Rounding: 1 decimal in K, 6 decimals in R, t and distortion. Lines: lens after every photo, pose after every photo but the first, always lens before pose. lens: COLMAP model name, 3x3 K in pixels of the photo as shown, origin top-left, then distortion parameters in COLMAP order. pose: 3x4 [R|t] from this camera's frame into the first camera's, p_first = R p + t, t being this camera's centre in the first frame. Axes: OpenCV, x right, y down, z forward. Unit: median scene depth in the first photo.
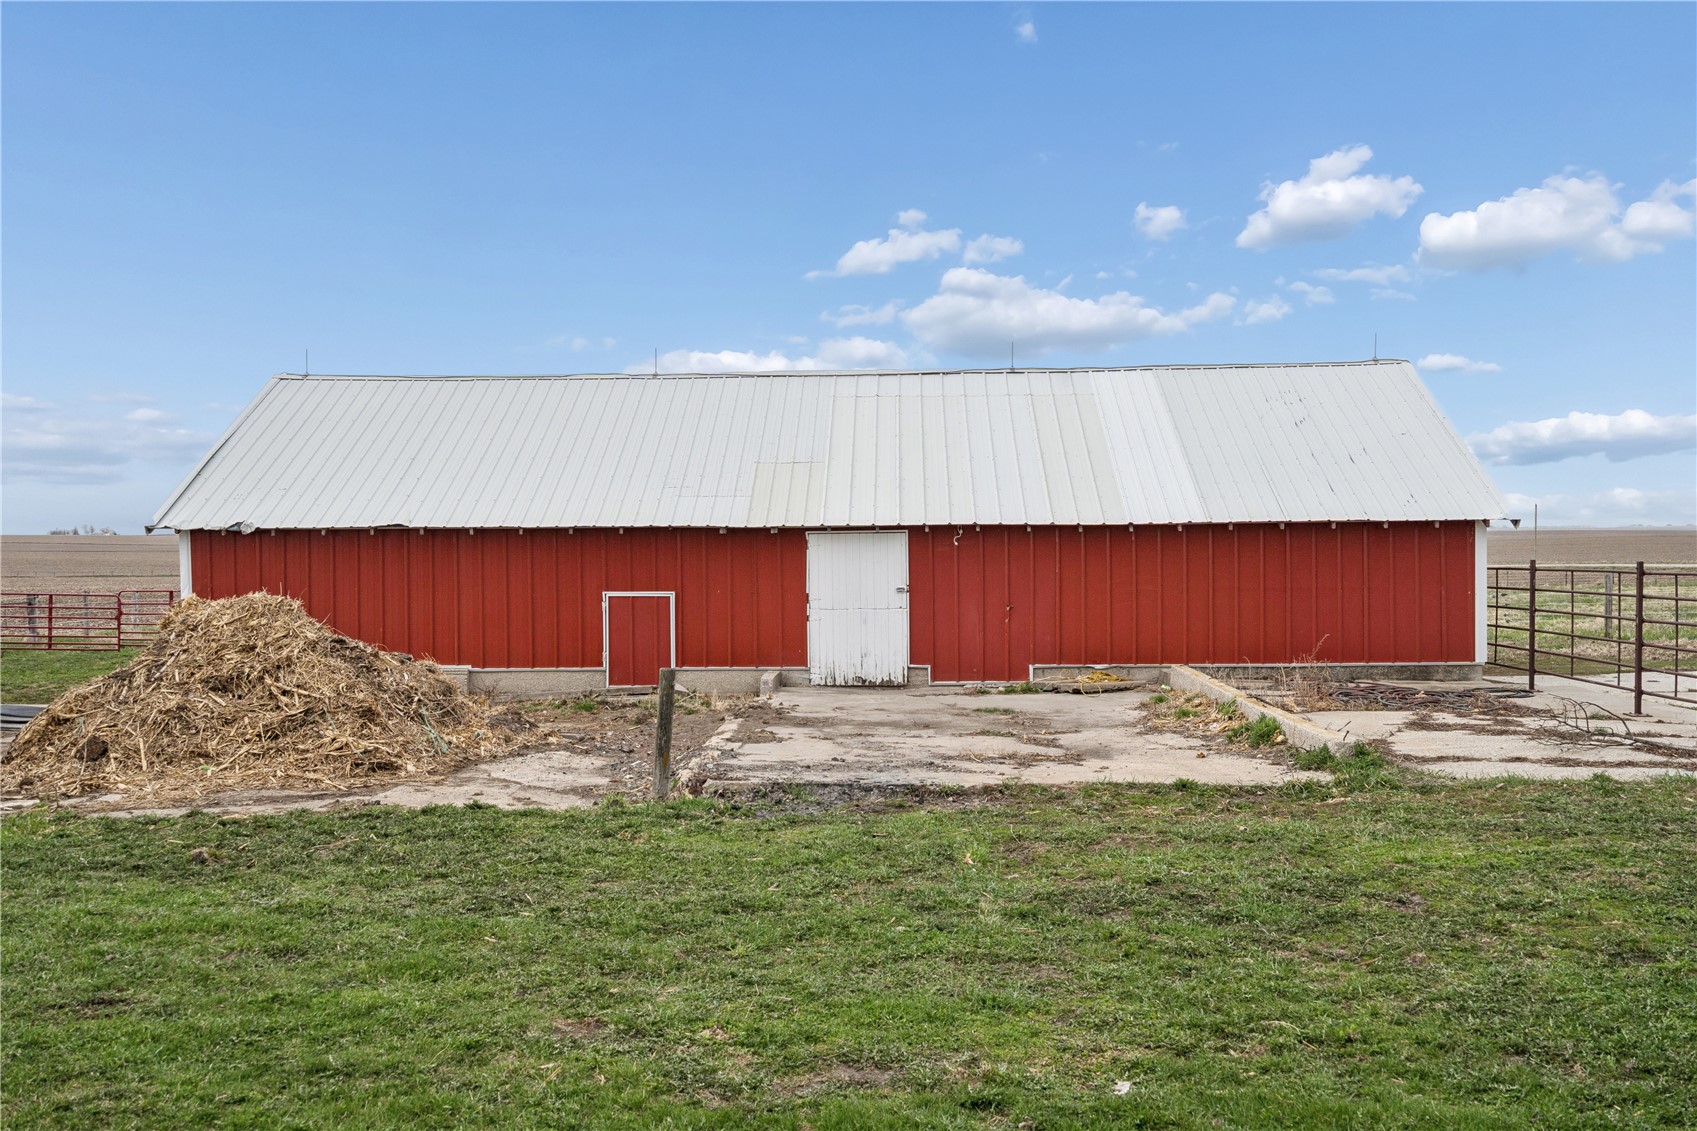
lens RADIAL K [[1707.2, 0, 849.9], [0, 1707.2, 566.5], [0, 0, 1]] dist [0.011847, 0.000000]
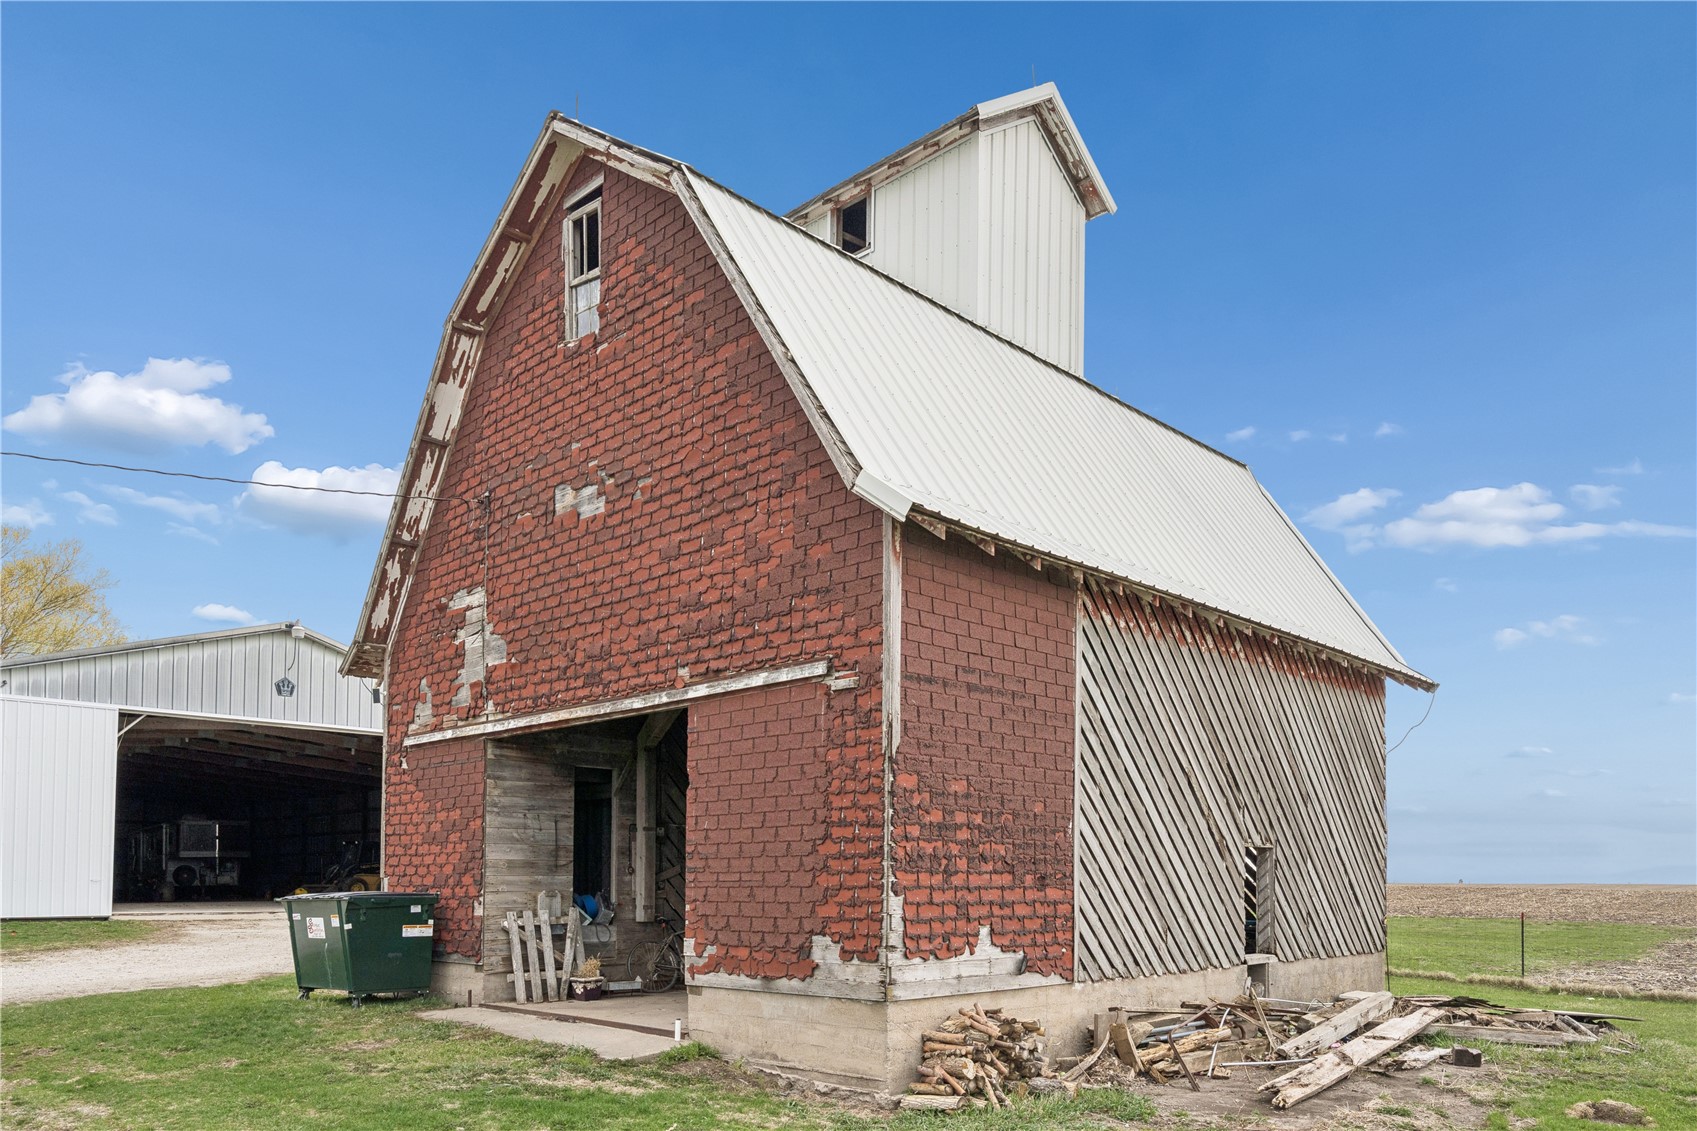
lens RADIAL K [[1090.0, 0, 850.7], [0, 1090.0, 565.3], [0, 0, 1]] dist [0.002367, 0.000566]
pose [[0.499994, 0.192438, 0.844378, 0.018496], [-0.098224, 0.981309, -0.165483, -0.086542], [-0.860441, -0.000198, 0.509551, 0.440823]]
